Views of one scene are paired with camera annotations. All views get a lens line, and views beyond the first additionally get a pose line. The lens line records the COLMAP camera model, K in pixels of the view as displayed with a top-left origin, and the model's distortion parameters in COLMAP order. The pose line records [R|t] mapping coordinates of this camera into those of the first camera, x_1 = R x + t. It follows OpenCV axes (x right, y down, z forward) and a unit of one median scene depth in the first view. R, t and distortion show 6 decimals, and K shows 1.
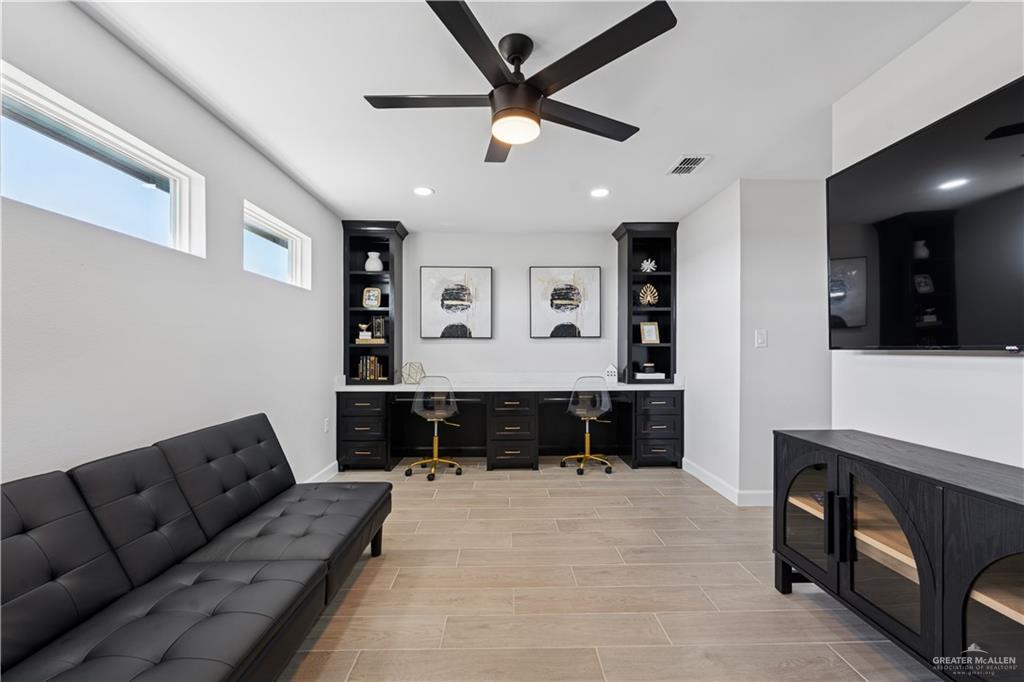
lens RADIAL K [[414.6, 0, 512.5], [0, 414.6, 347.2], [0, 0, 1]] dist [-0.000407, -0.000717]
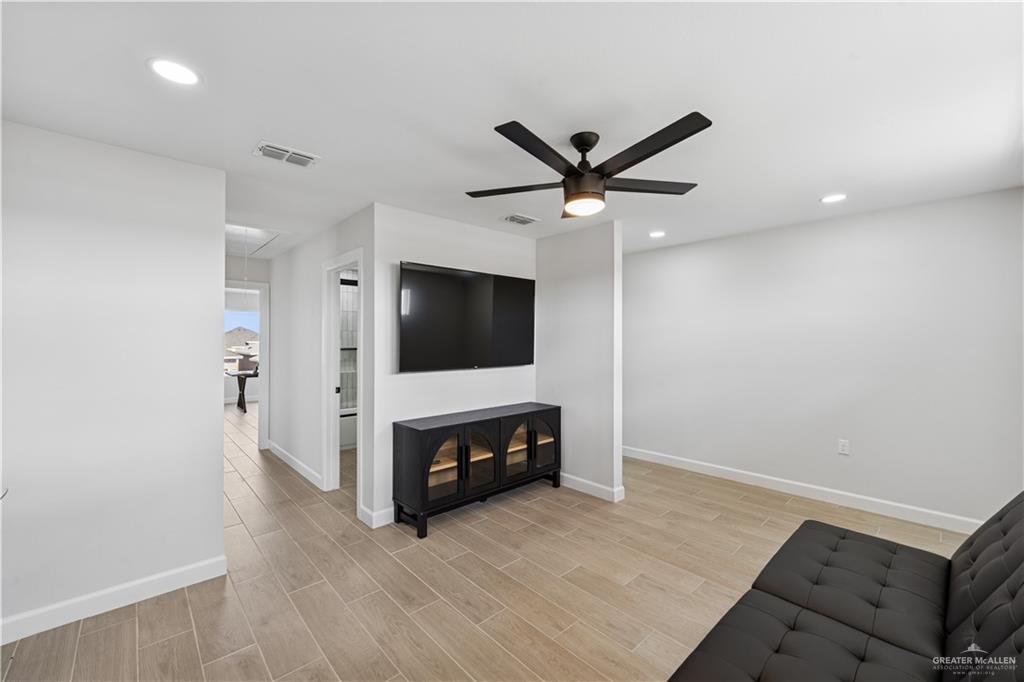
lens RADIAL K [[414.6, 0, 511.1], [0, 414.6, 337.3], [0, 0, 1]] dist [-0.000407, -0.000717]
pose [[-0.661217, 0.008440, 0.750147, -0.332454], [-0.000090, 0.999936, -0.011331, -0.053171], [-0.750195, -0.007560, -0.661174, 0.862281]]
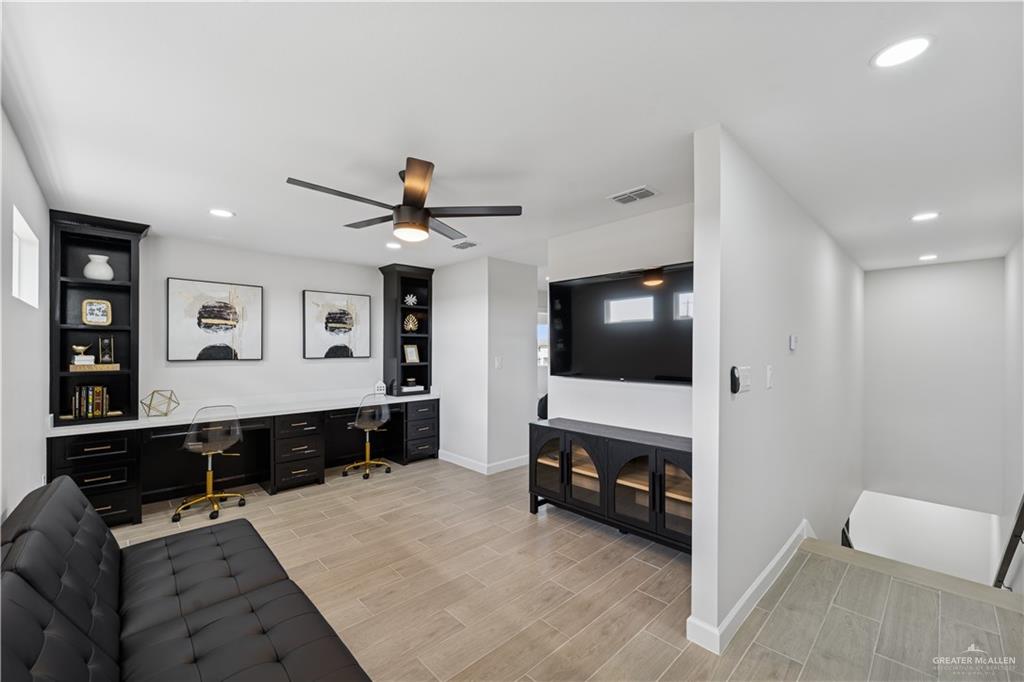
lens RADIAL K [[414.6, 0, 506.4], [0, 414.6, 345.1], [0, 0, 1]] dist [-0.000407, -0.000717]
pose [[0.743284, 0.005660, 0.668952, -0.309648], [-0.003665, 0.999984, -0.004388, -0.060642], [-0.668966, 0.000810, 0.743292, -0.119885]]
